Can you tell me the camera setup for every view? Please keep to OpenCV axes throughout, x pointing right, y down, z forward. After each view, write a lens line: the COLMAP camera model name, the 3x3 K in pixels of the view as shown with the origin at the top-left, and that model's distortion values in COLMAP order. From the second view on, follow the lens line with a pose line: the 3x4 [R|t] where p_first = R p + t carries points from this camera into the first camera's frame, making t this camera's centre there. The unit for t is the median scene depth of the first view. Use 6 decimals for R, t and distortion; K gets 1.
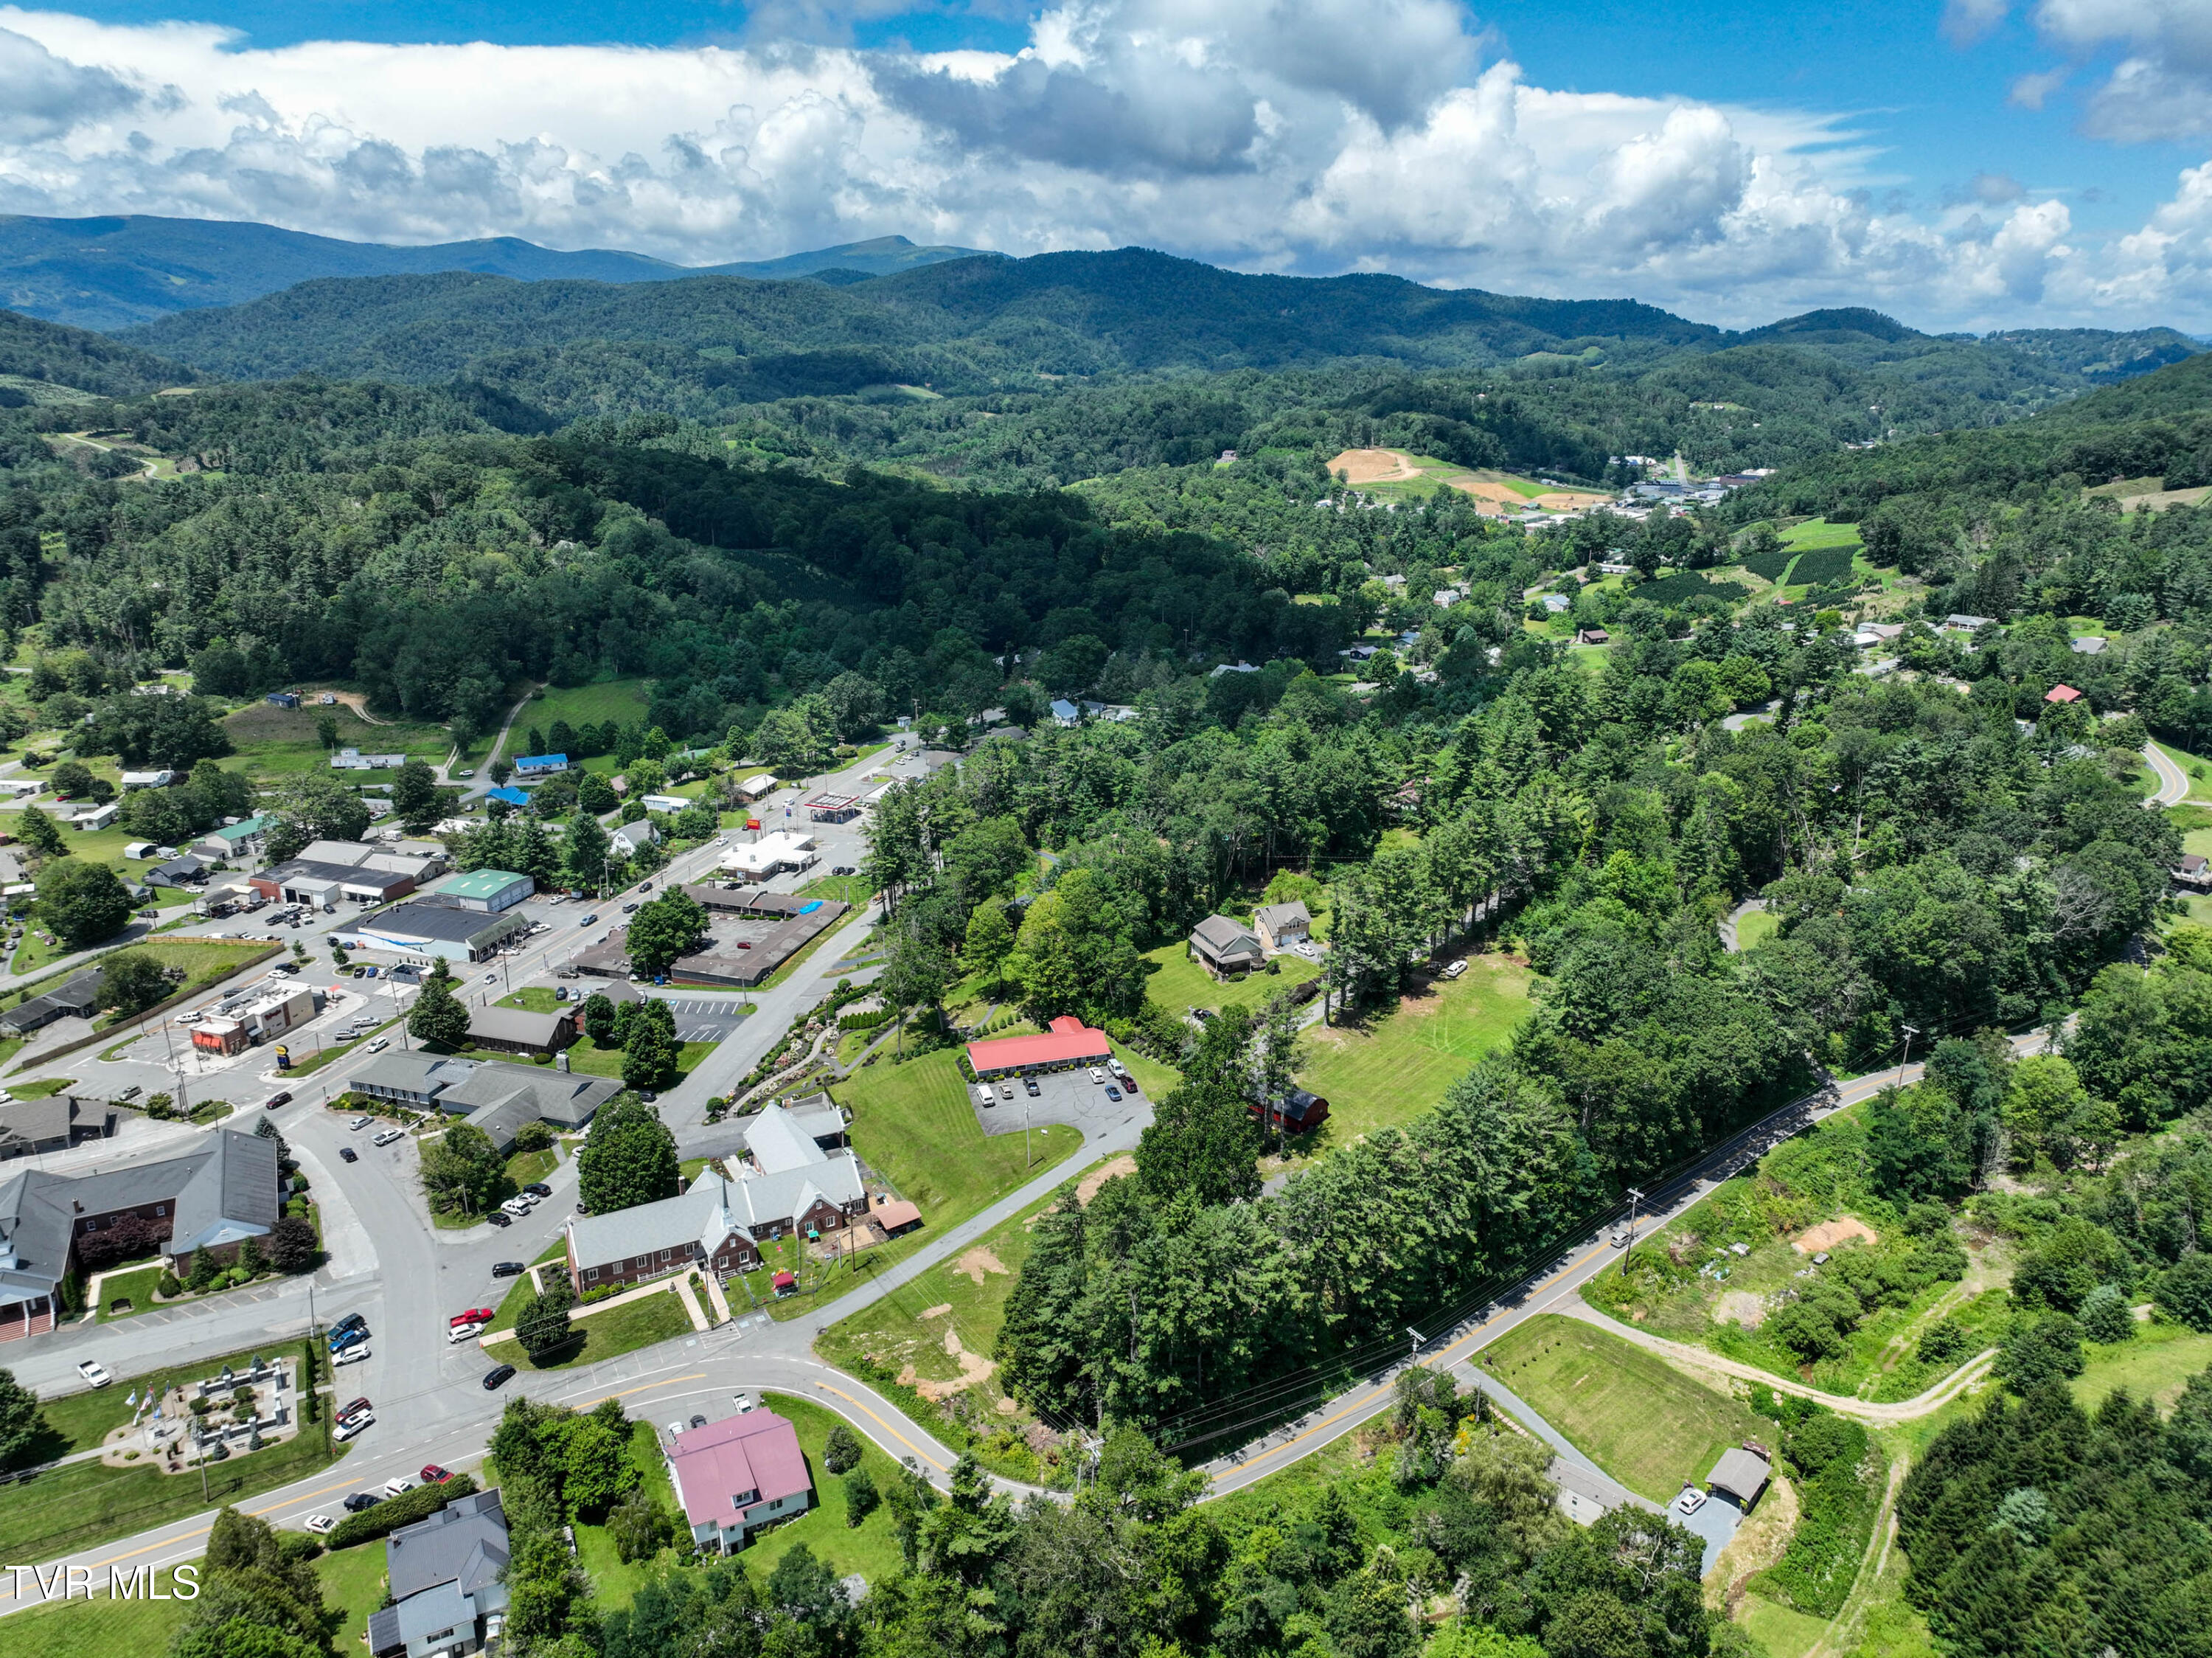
lens RADIAL K [[1549.7, 0, 1116.3], [0, 1549.7, 839.5], [0, 0, 1]] dist [-0.001993, 0.019300]
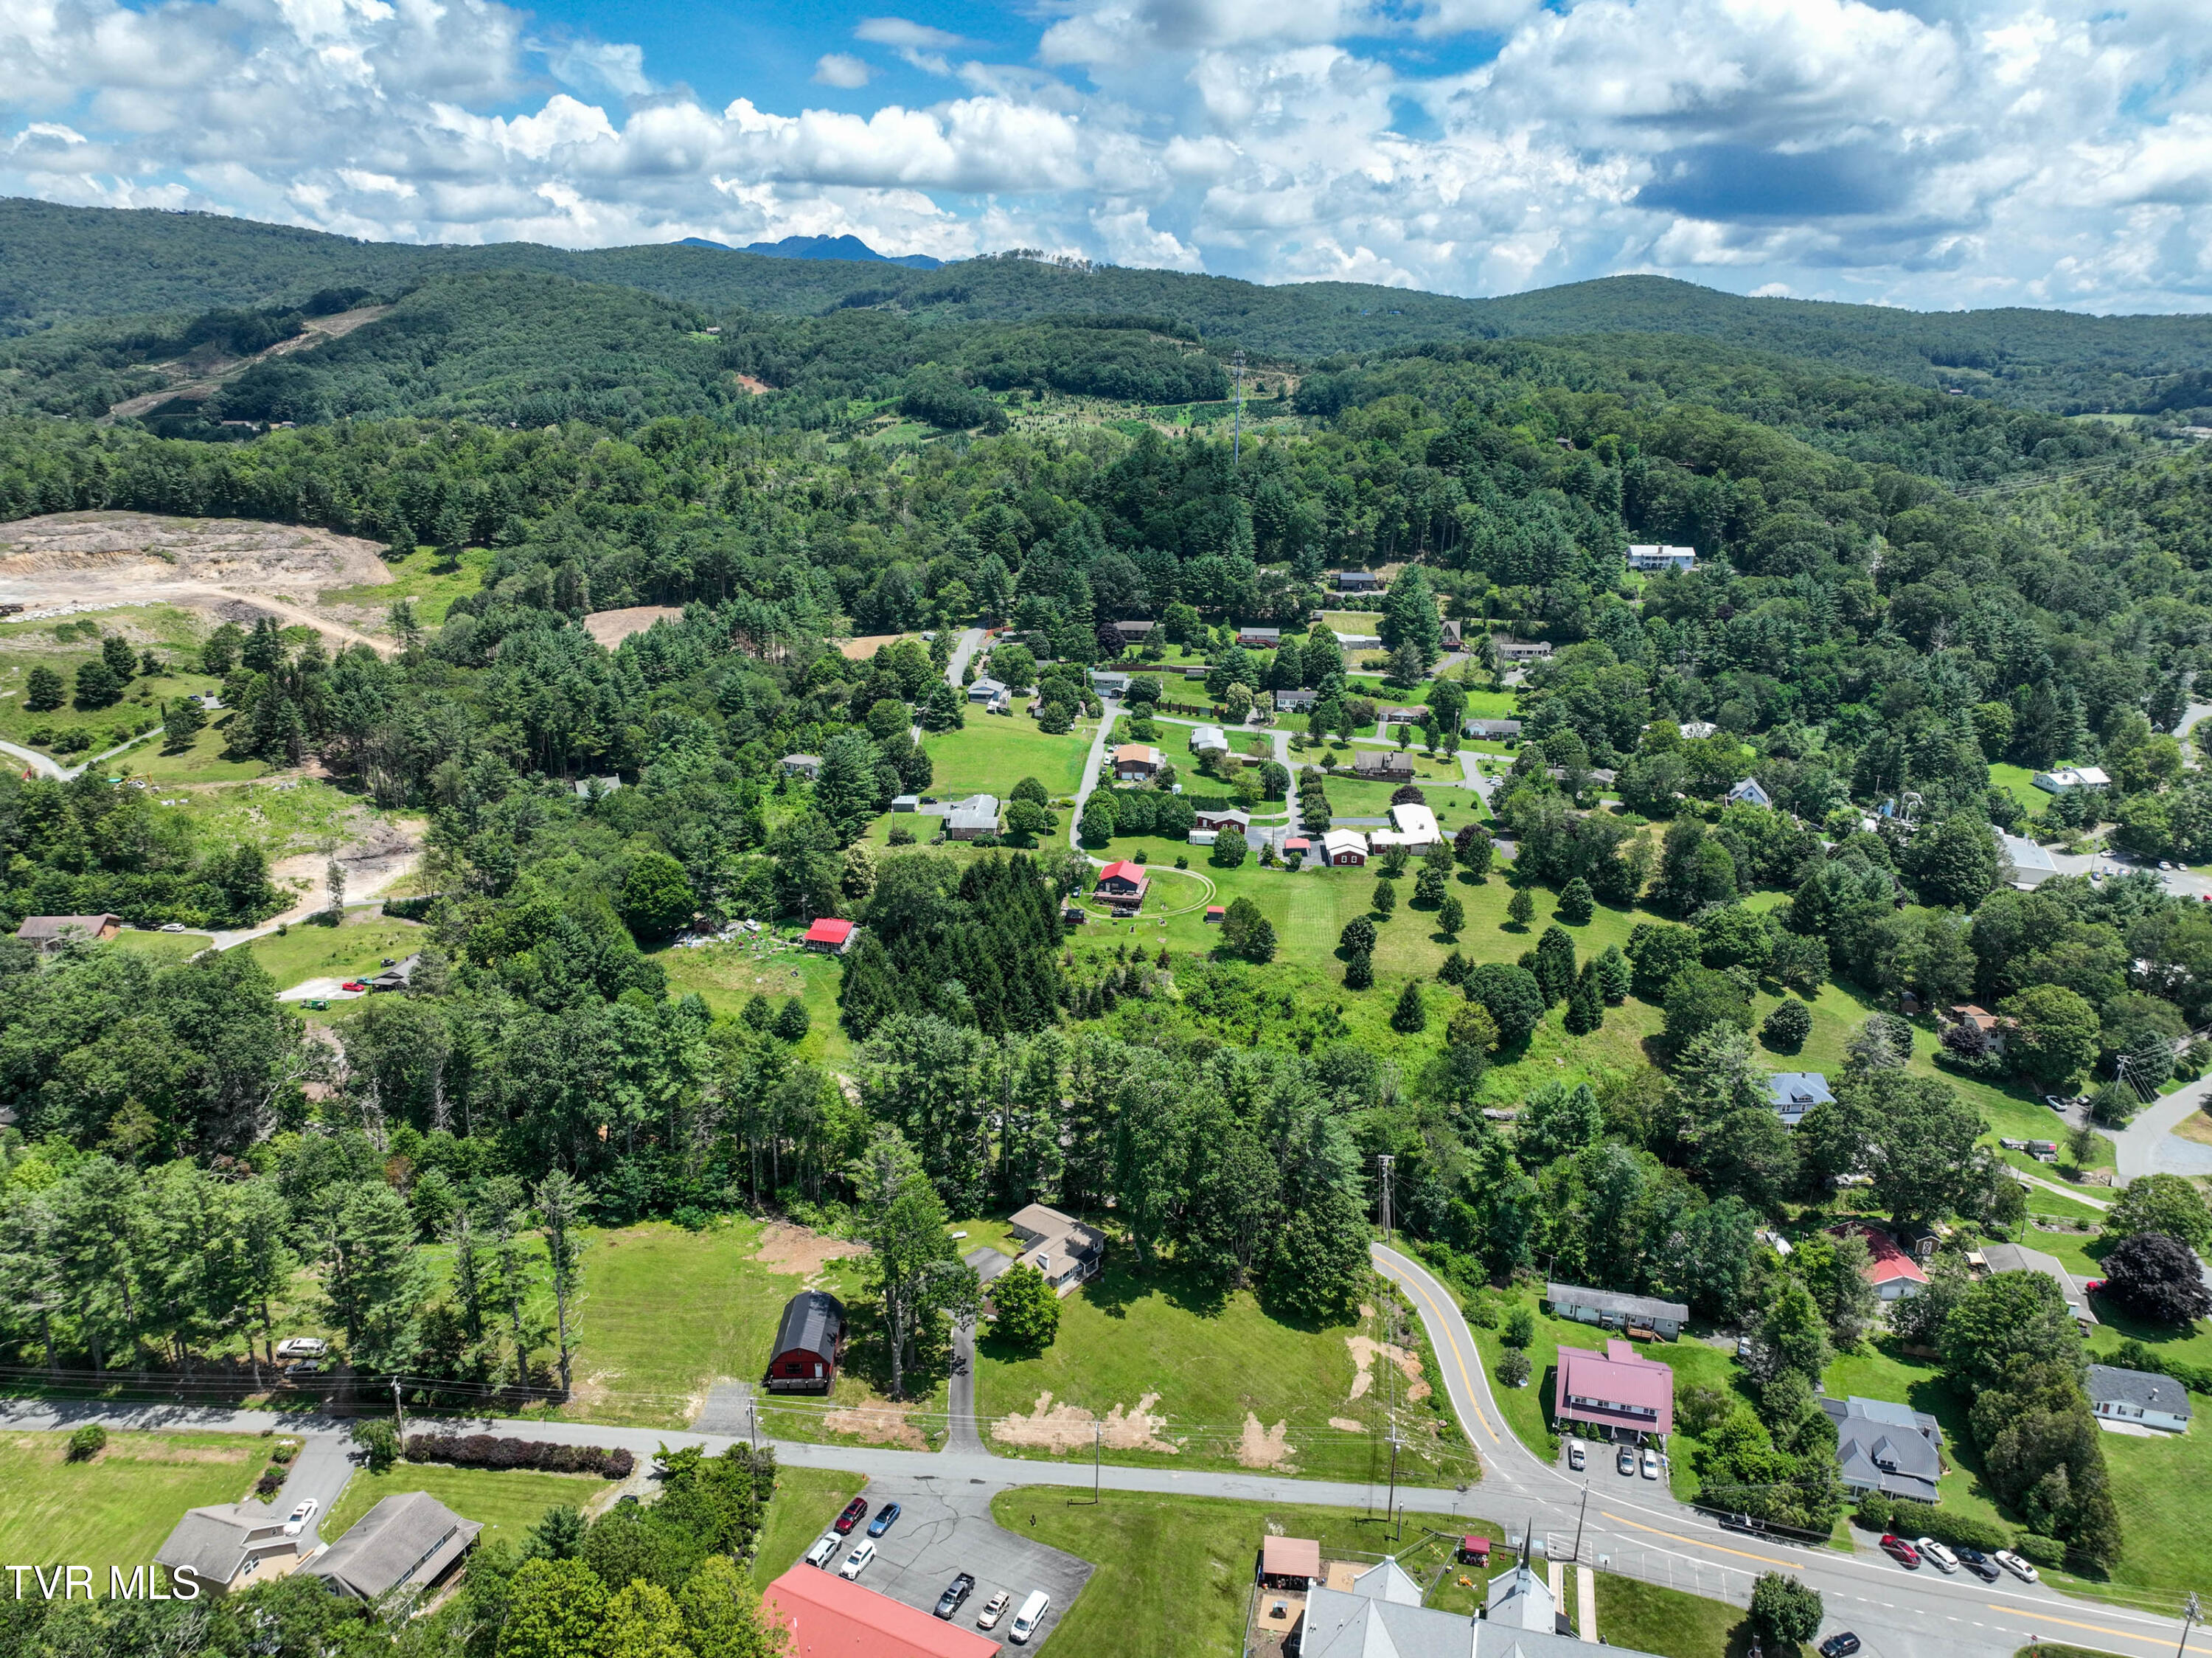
lens RADIAL K [[1549.7, 0, 1115.8], [0, 1549.7, 814.2], [0, 0, 1]] dist [-0.001993, 0.019300]
pose [[-0.728943, -0.217590, 0.649074, -0.093074], [0.203233, 0.836613, 0.508699, -0.085514], [-0.653712, 0.502726, -0.565622, 0.249634]]
